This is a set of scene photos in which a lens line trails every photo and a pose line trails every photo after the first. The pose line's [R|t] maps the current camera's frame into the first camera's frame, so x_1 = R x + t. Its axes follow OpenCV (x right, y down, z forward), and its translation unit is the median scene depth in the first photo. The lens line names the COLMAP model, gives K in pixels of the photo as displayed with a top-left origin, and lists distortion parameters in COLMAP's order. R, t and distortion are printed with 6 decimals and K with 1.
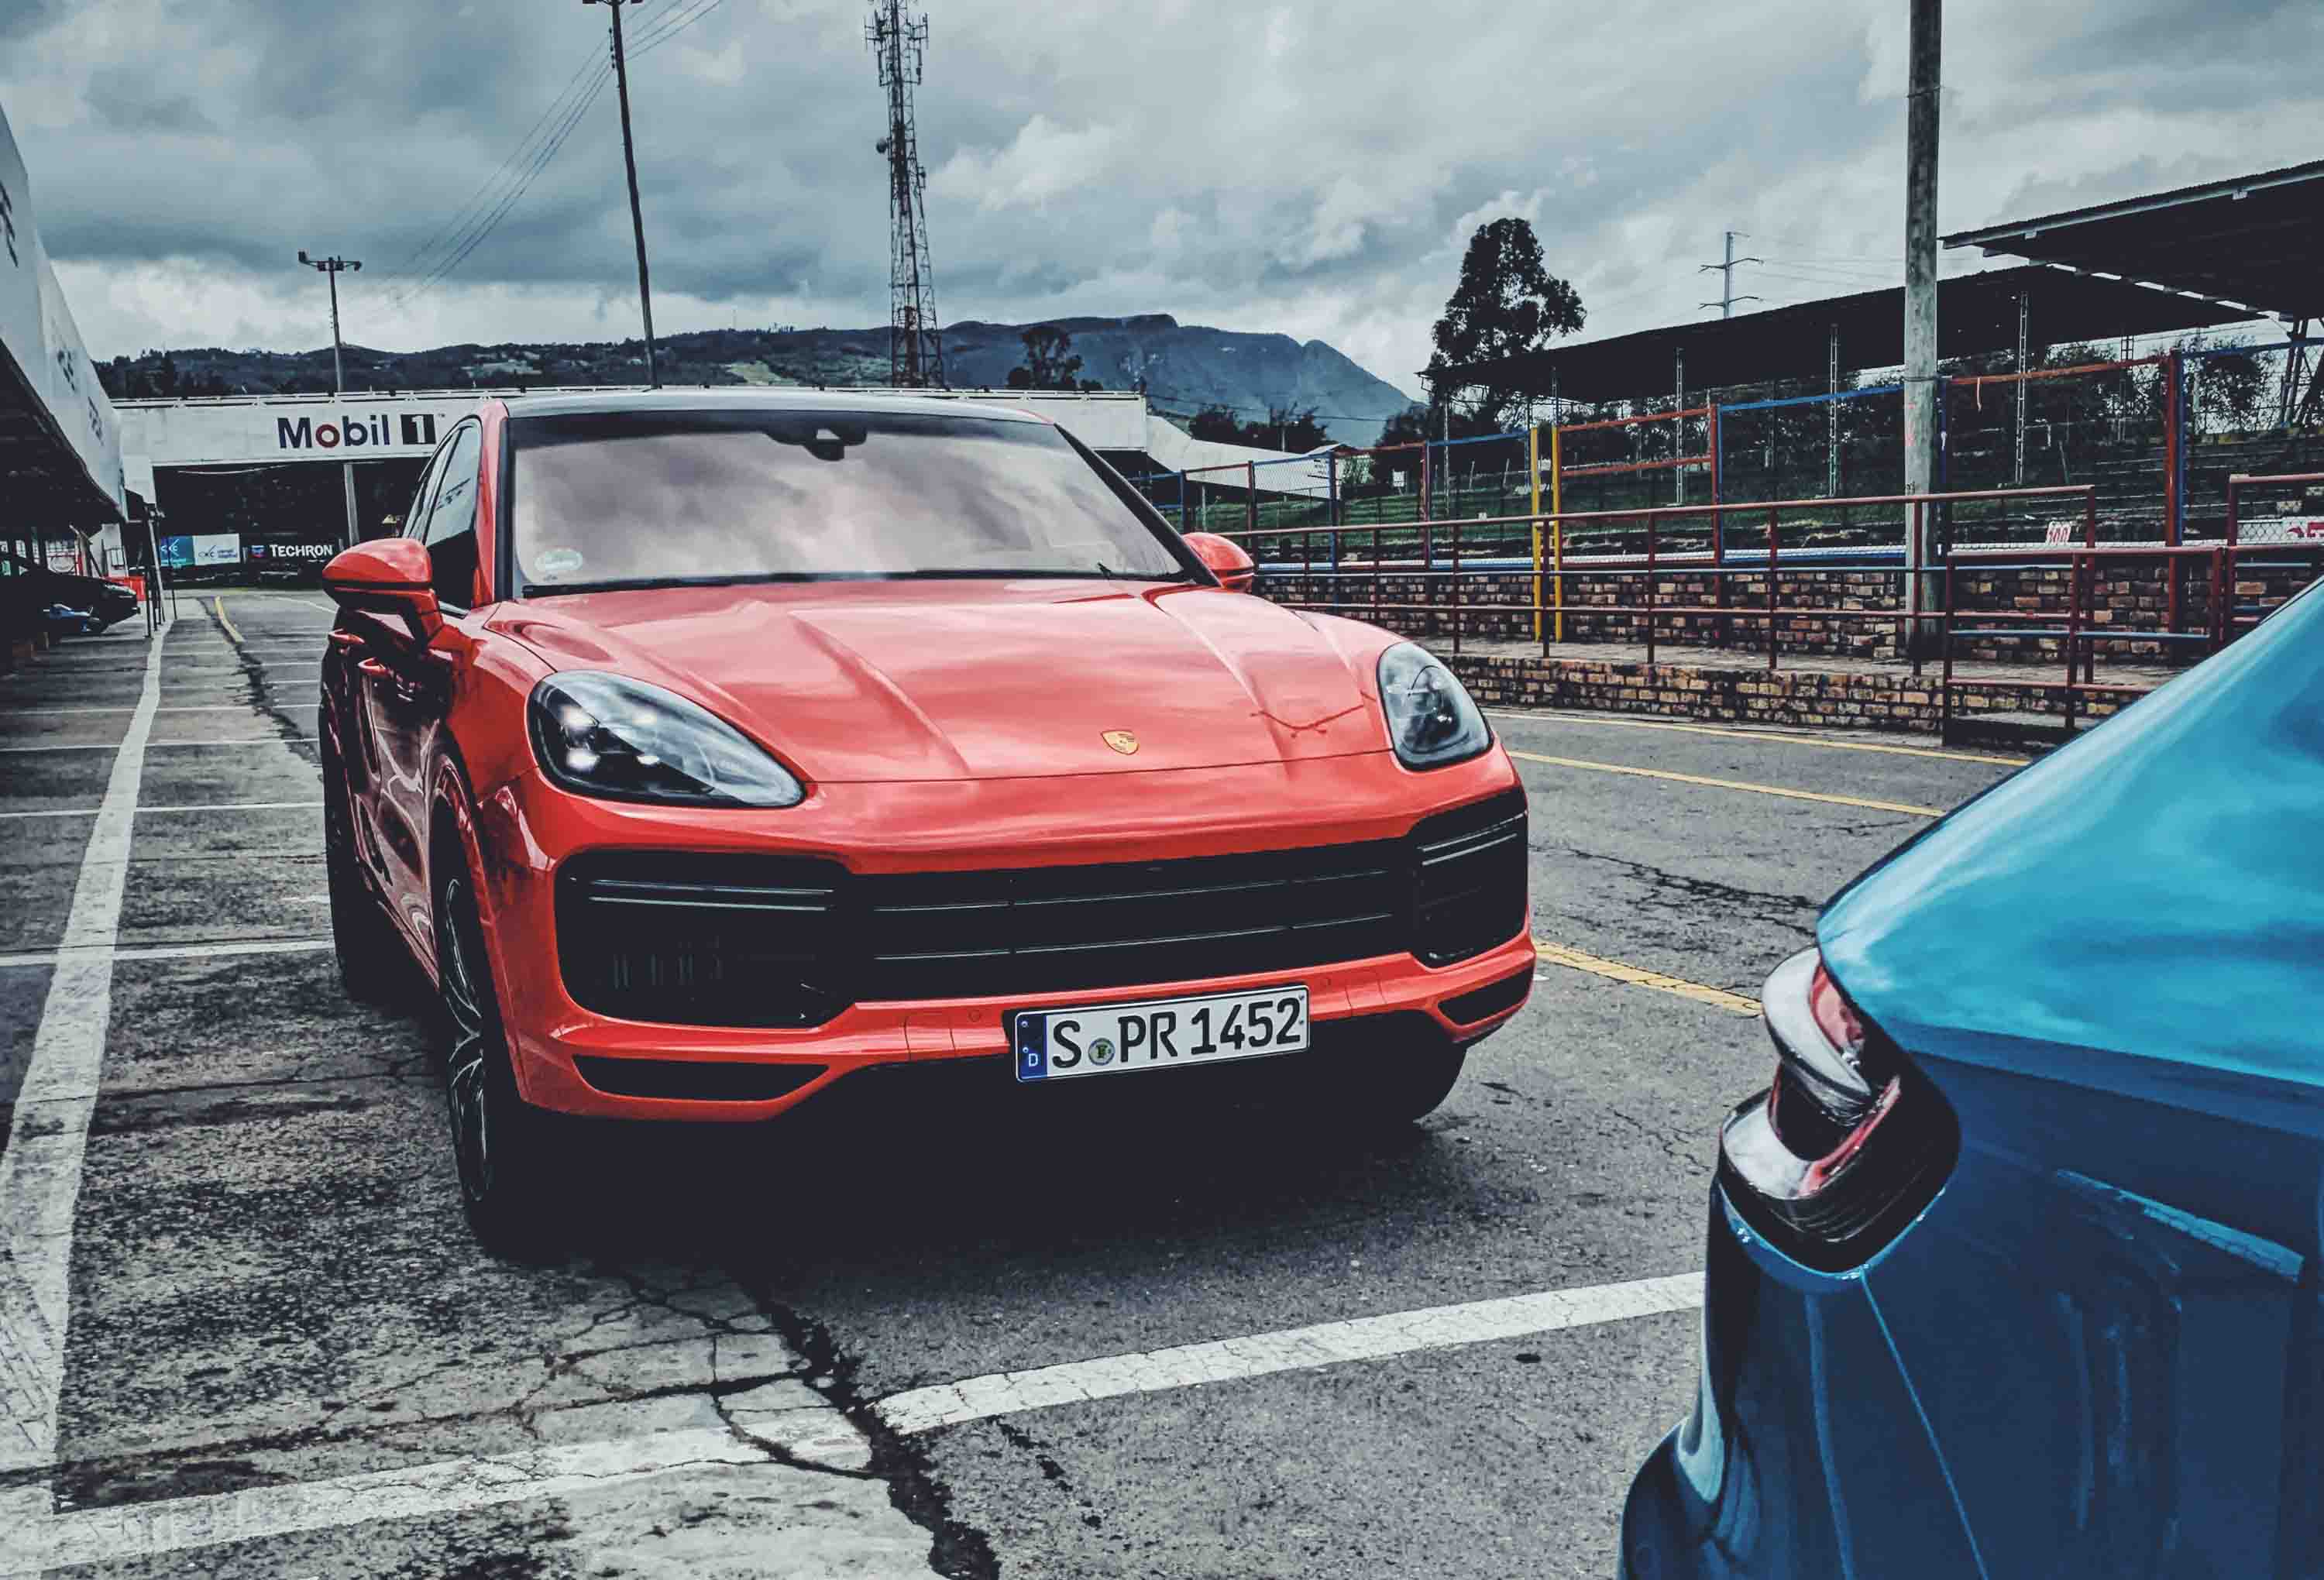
lens RADIAL K [[2381.4, 0, 1162.0], [0, 2381.4, 790.0], [0, 0, 1]] dist [0.018473, -0.007529]
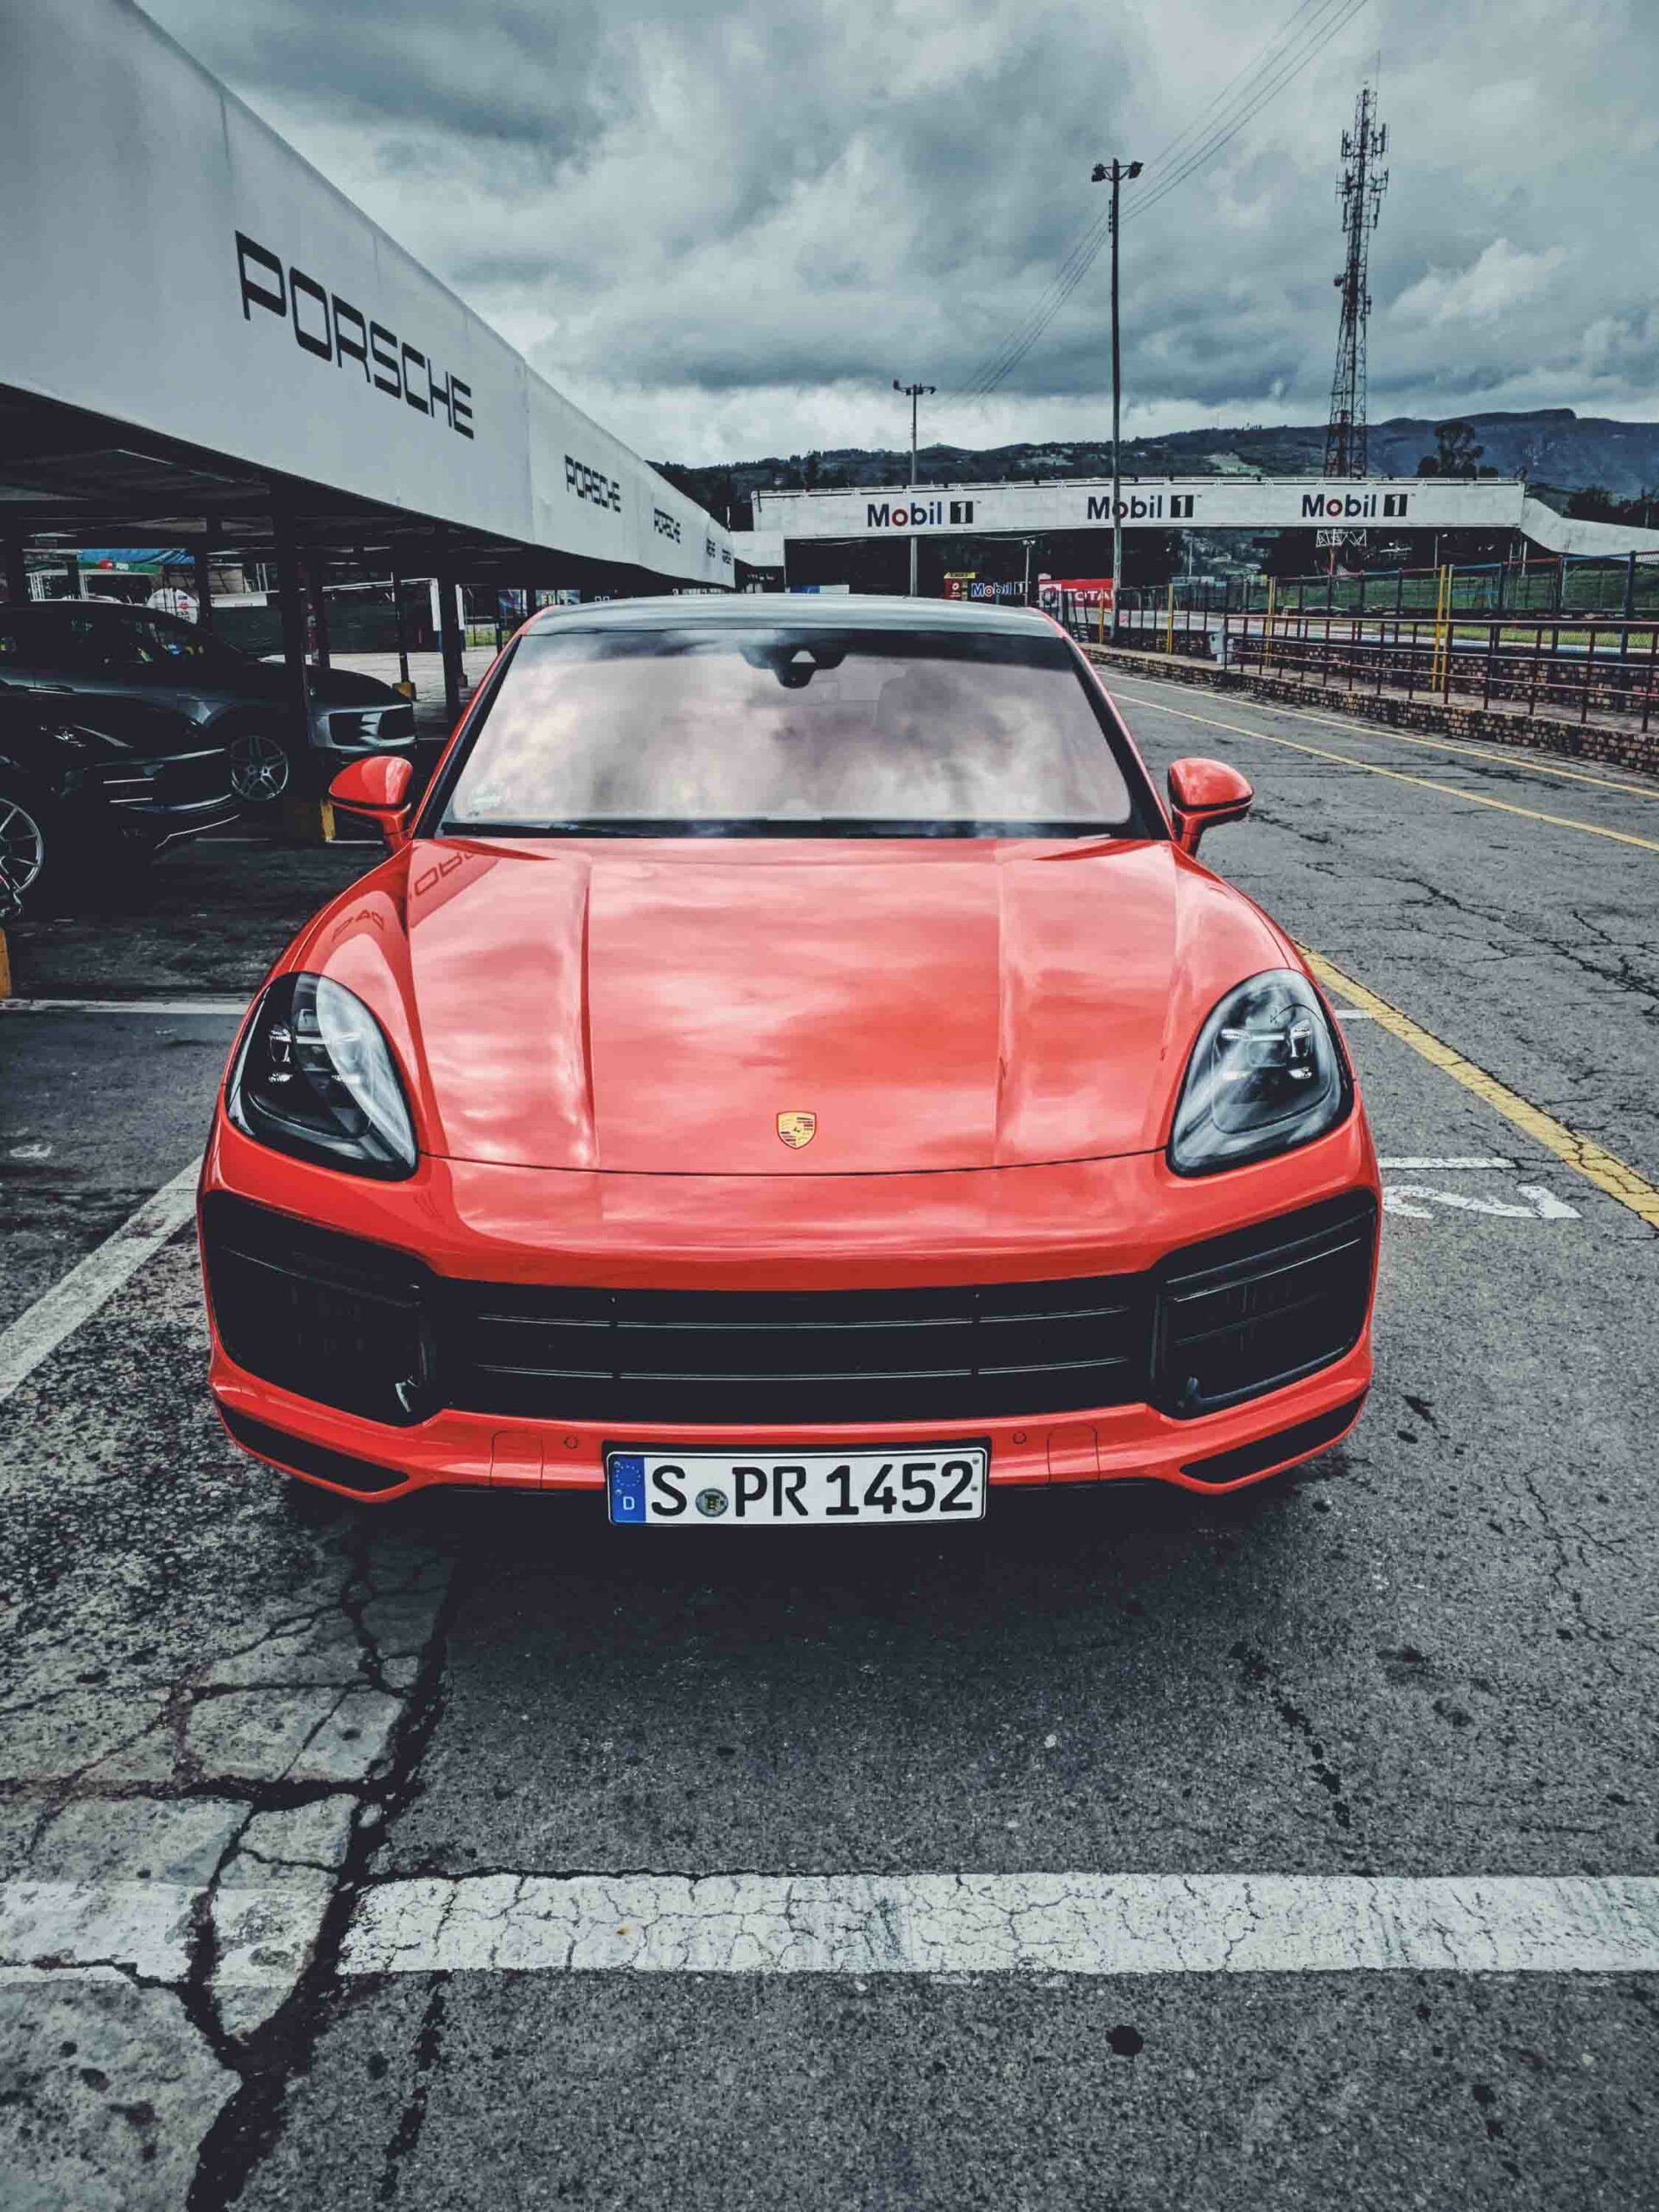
lens RADIAL K [[1704.5, 0, 832.7], [0, 1704.5, 1011.9], [0, 0, 1]] dist [-0.000225, 0.002036]
pose [[0.927112, 0.104854, -0.359819, 0.212058], [-0.054202, 0.987485, 0.148104, -0.153918], [0.370845, -0.117806, 0.921192, 0.460996]]
